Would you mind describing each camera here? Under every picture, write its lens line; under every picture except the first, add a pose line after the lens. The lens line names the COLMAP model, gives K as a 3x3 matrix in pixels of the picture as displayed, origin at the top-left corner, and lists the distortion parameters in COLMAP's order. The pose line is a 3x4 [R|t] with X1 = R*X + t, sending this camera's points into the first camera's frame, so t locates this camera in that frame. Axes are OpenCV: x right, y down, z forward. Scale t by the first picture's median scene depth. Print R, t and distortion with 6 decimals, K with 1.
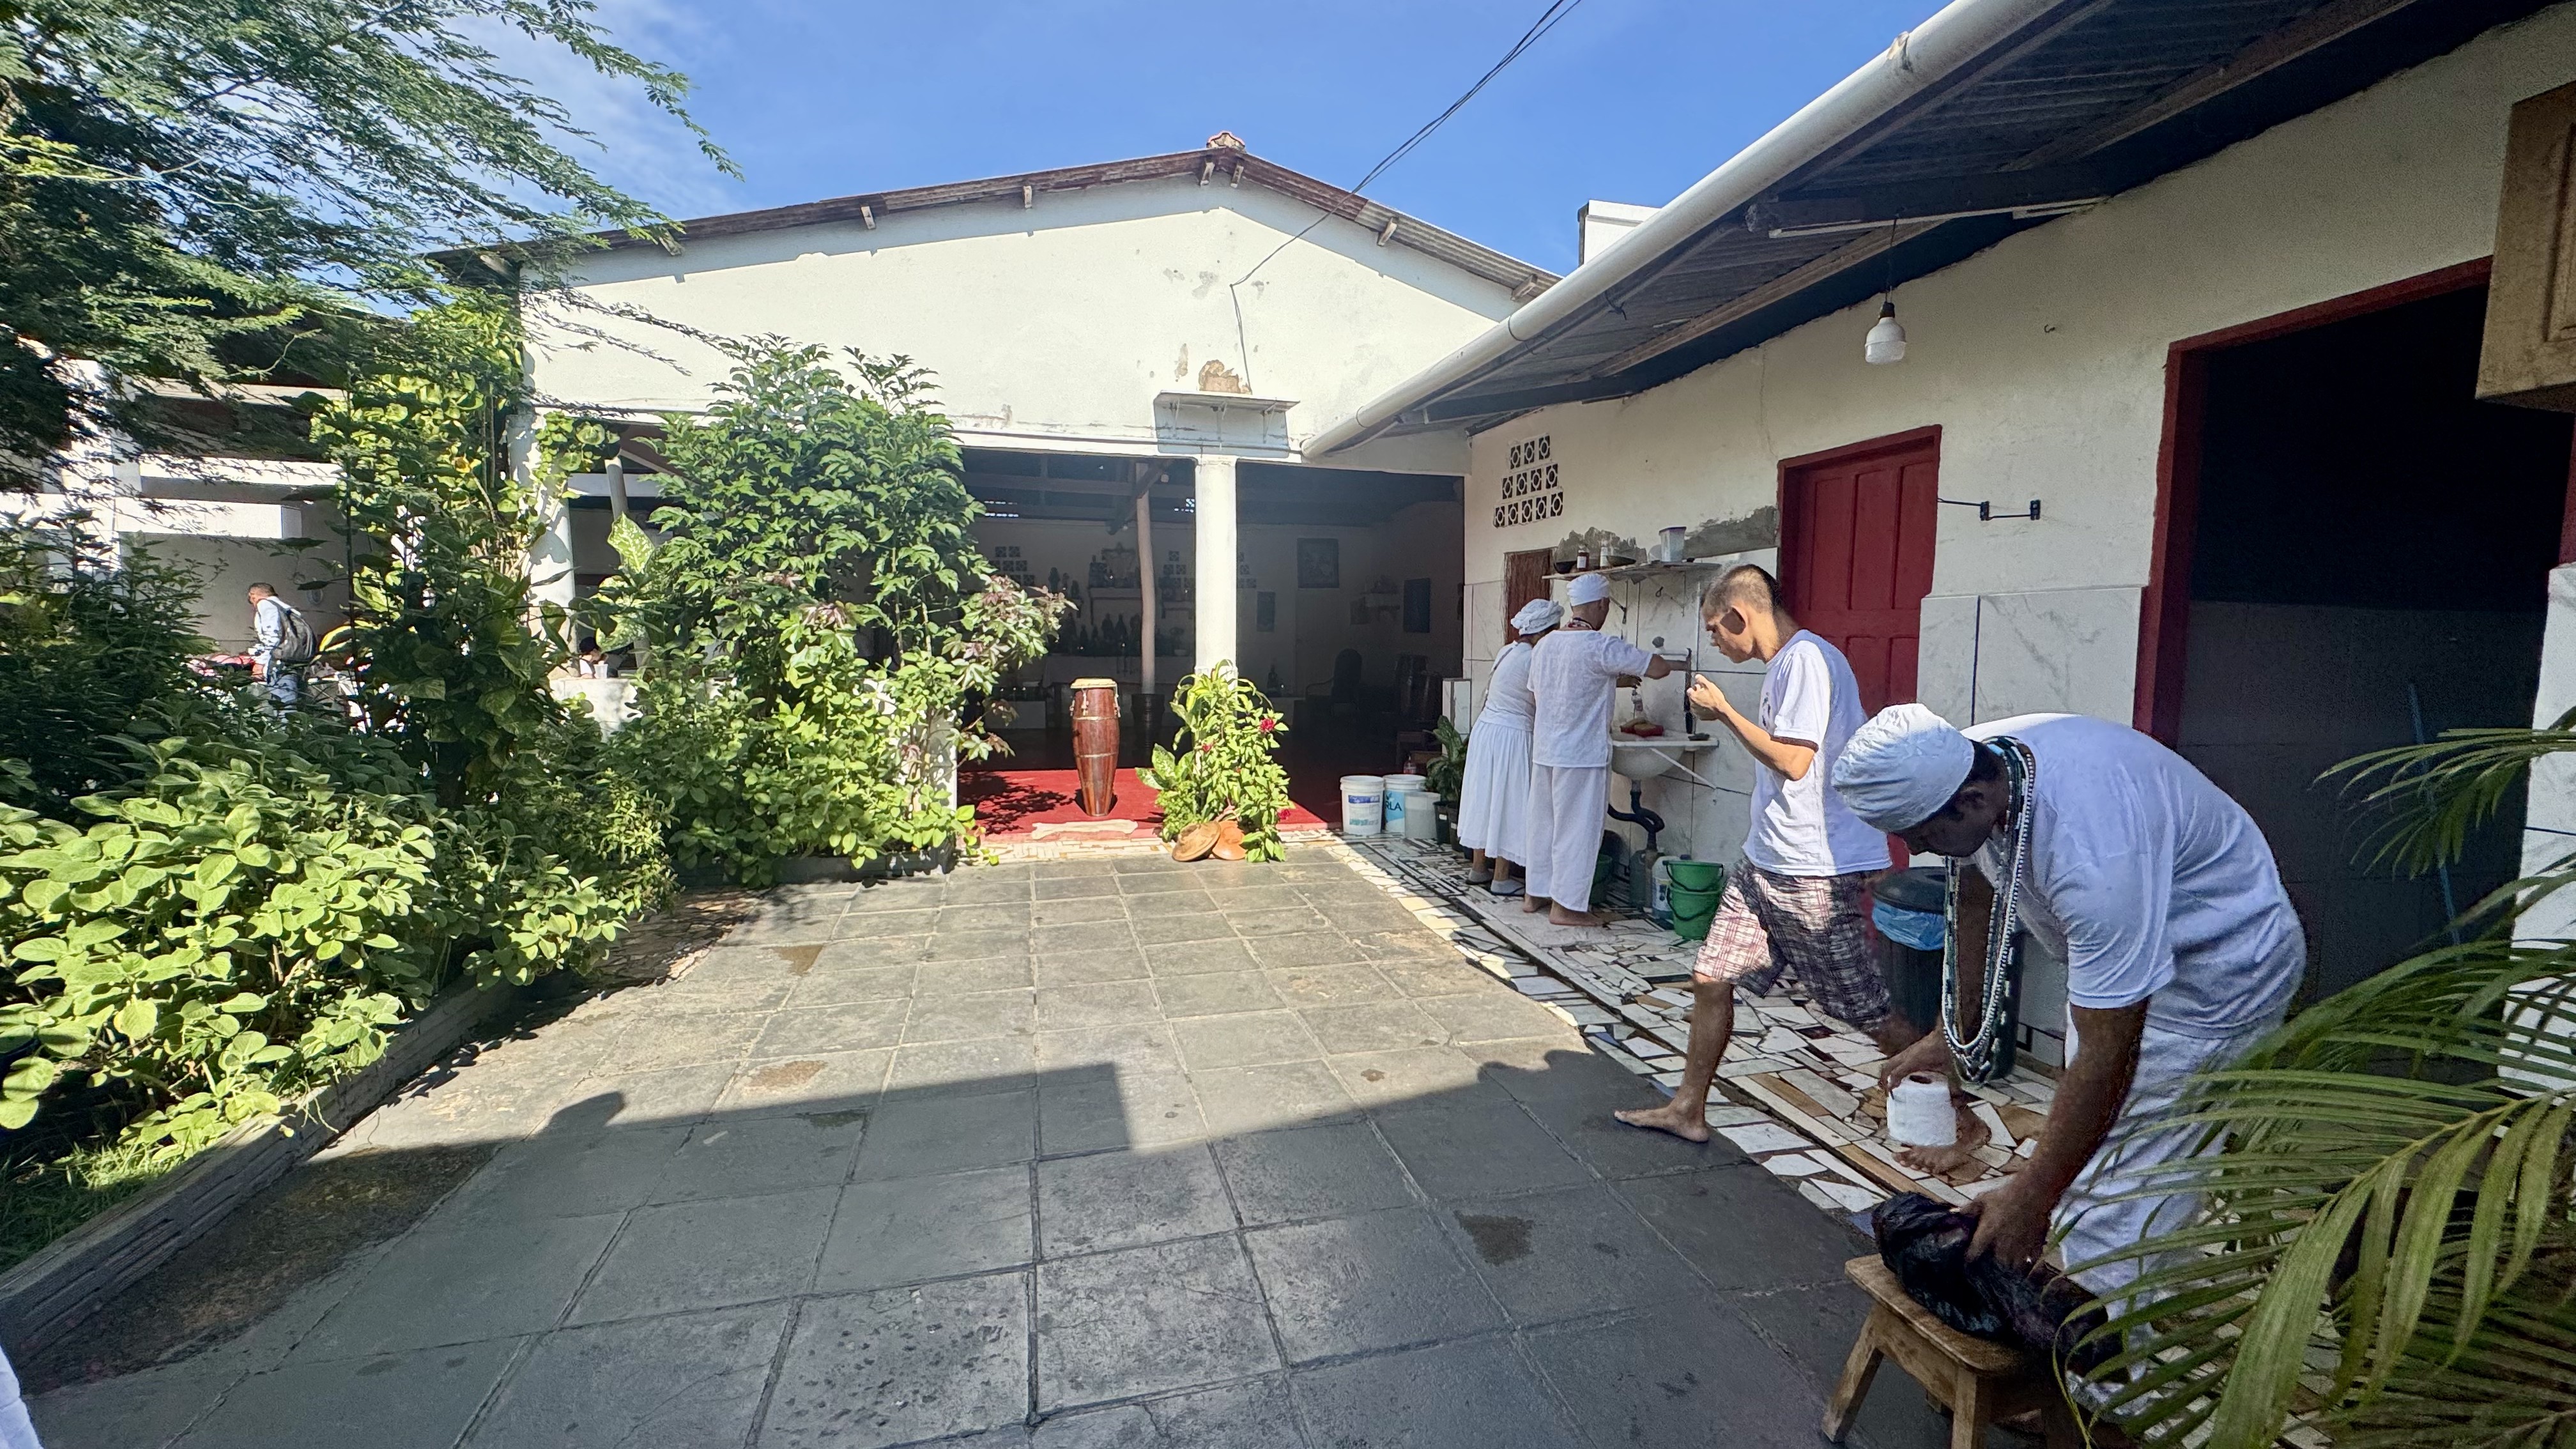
lens RADIAL K [[1011.2, 0, 1283.8], [0, 1011.2, 716.2], [0, 0, 1]] dist [-0.004094, 0.000133]
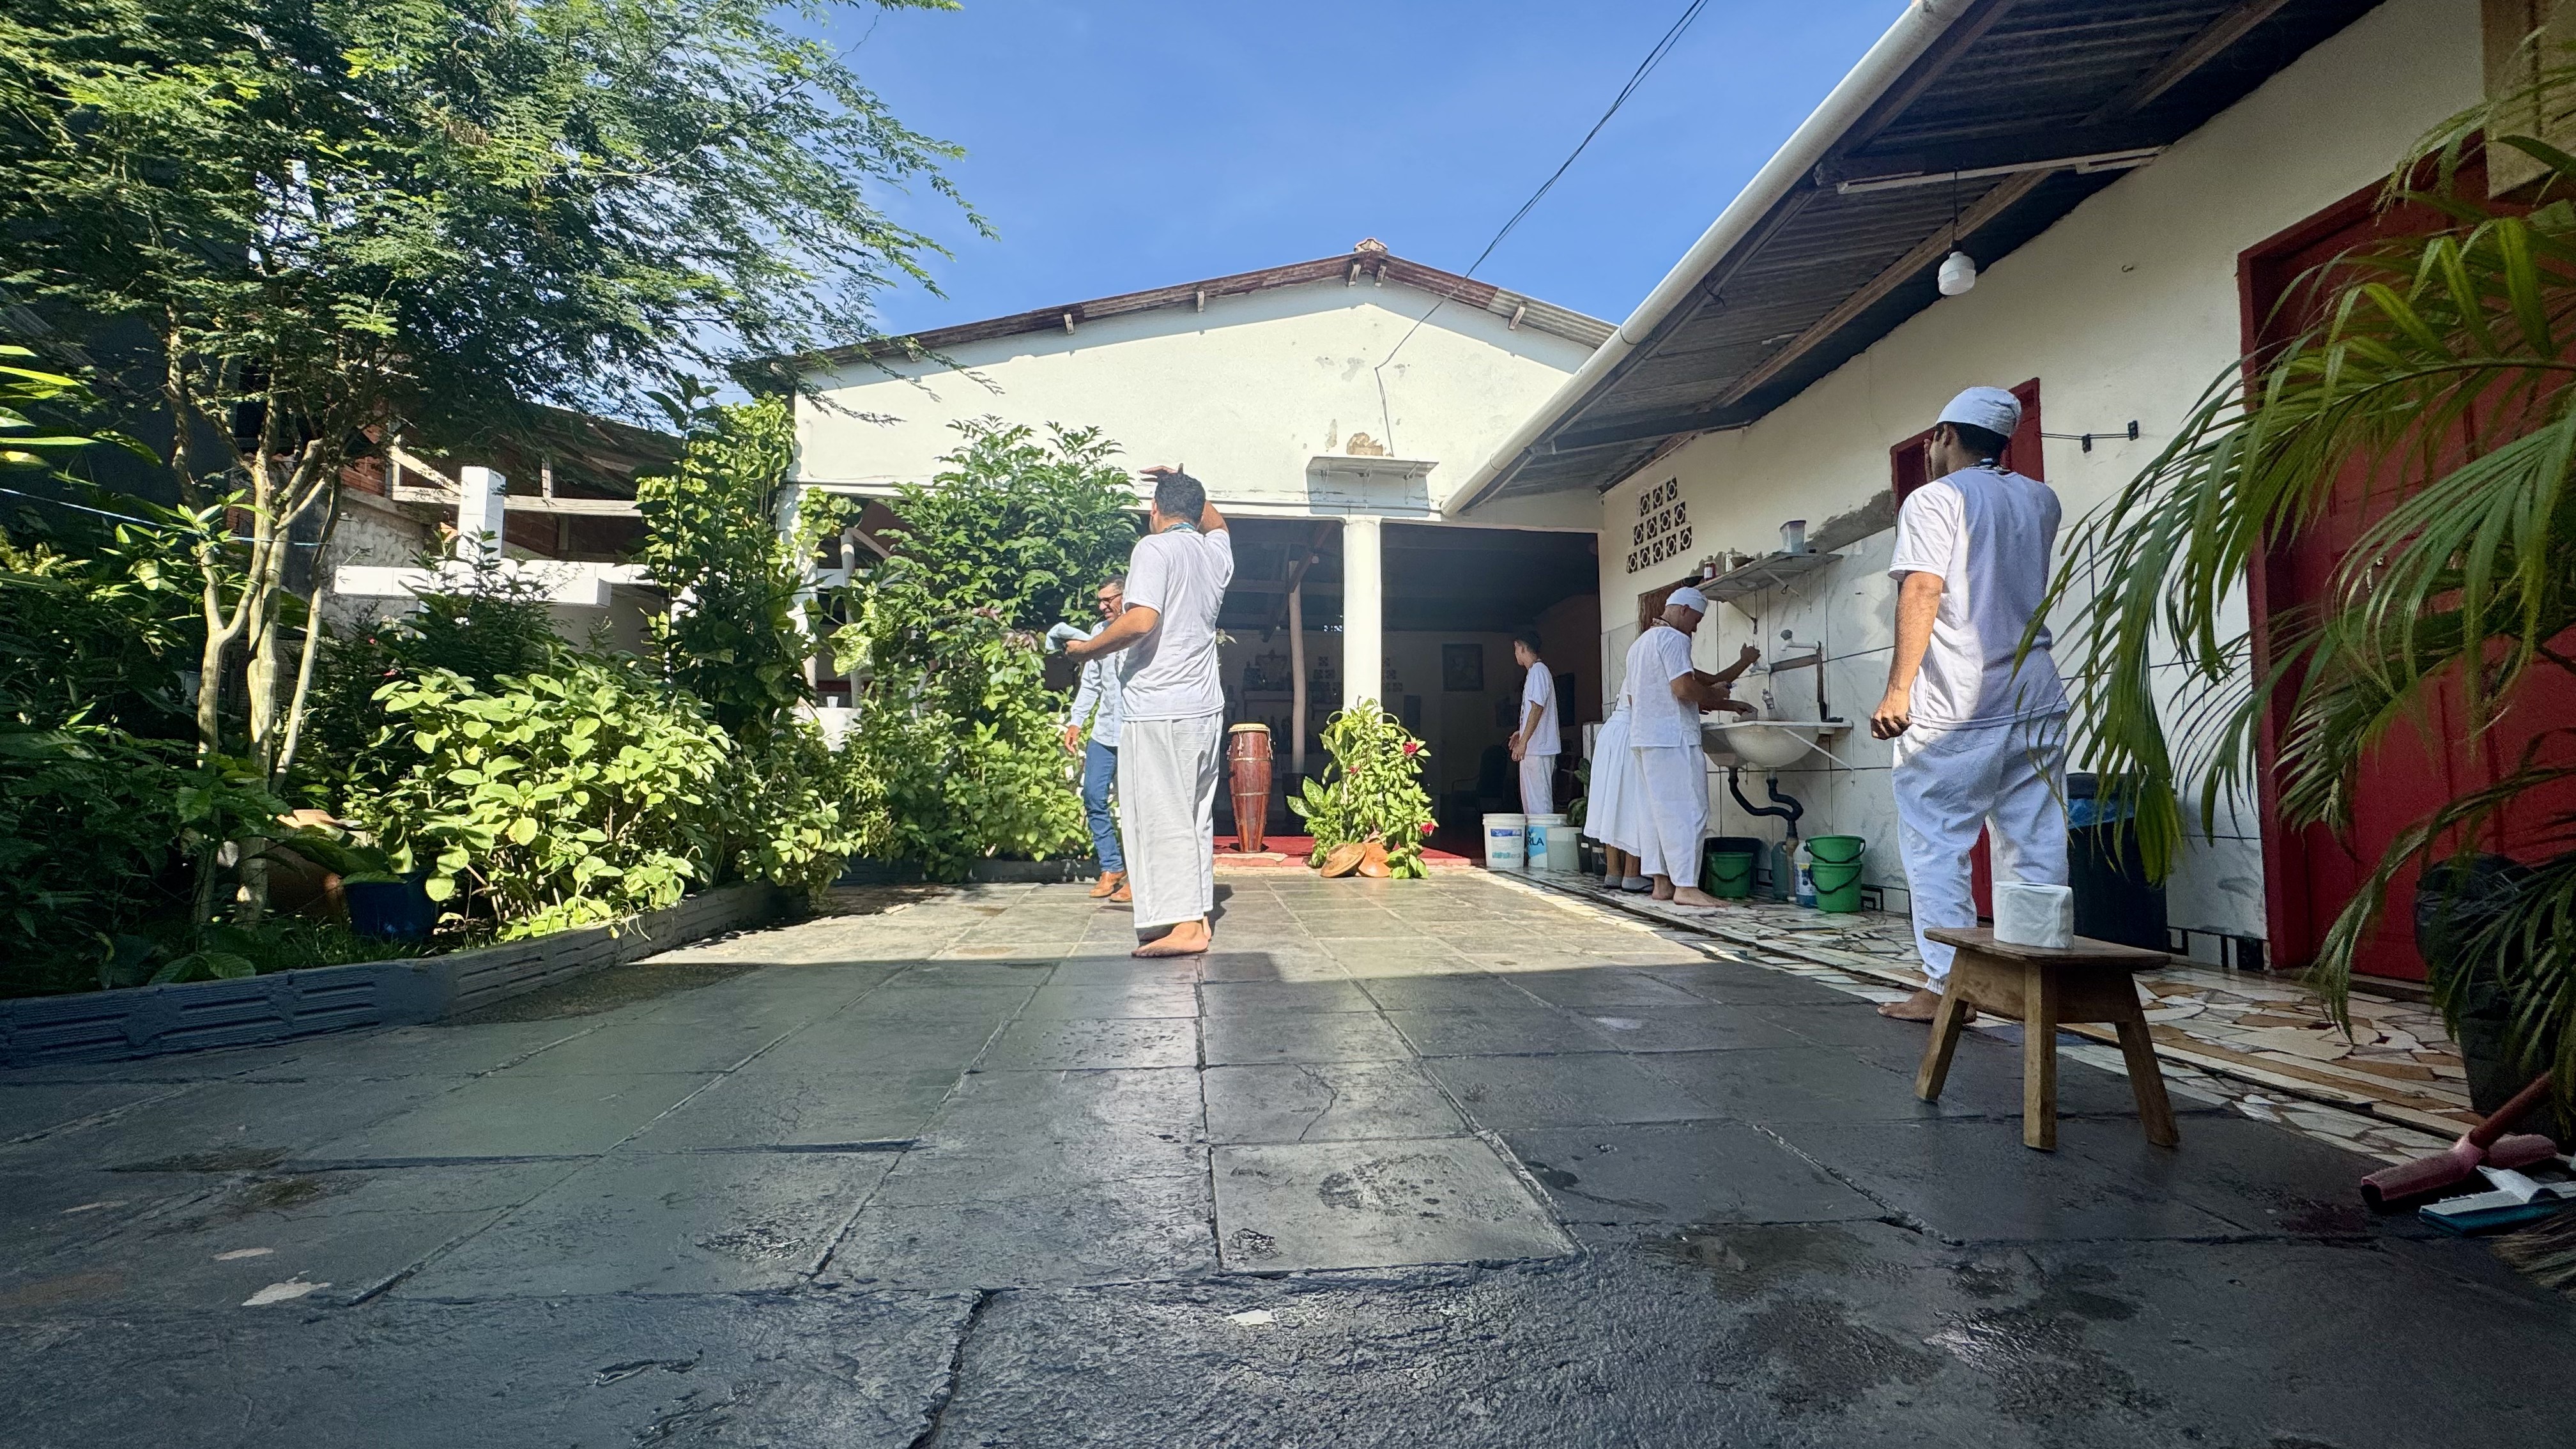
lens RADIAL K [[1011.2, 0, 1289.9], [0, 1011.2, 724.3], [0, 0, 1]] dist [-0.004094, 0.000133]
pose [[0.990242, -0.009741, -0.139016, 0.006811], [-0.010296, 0.989714, -0.142688, 0.147923], [0.138976, 0.142727, 0.979957, -0.066075]]
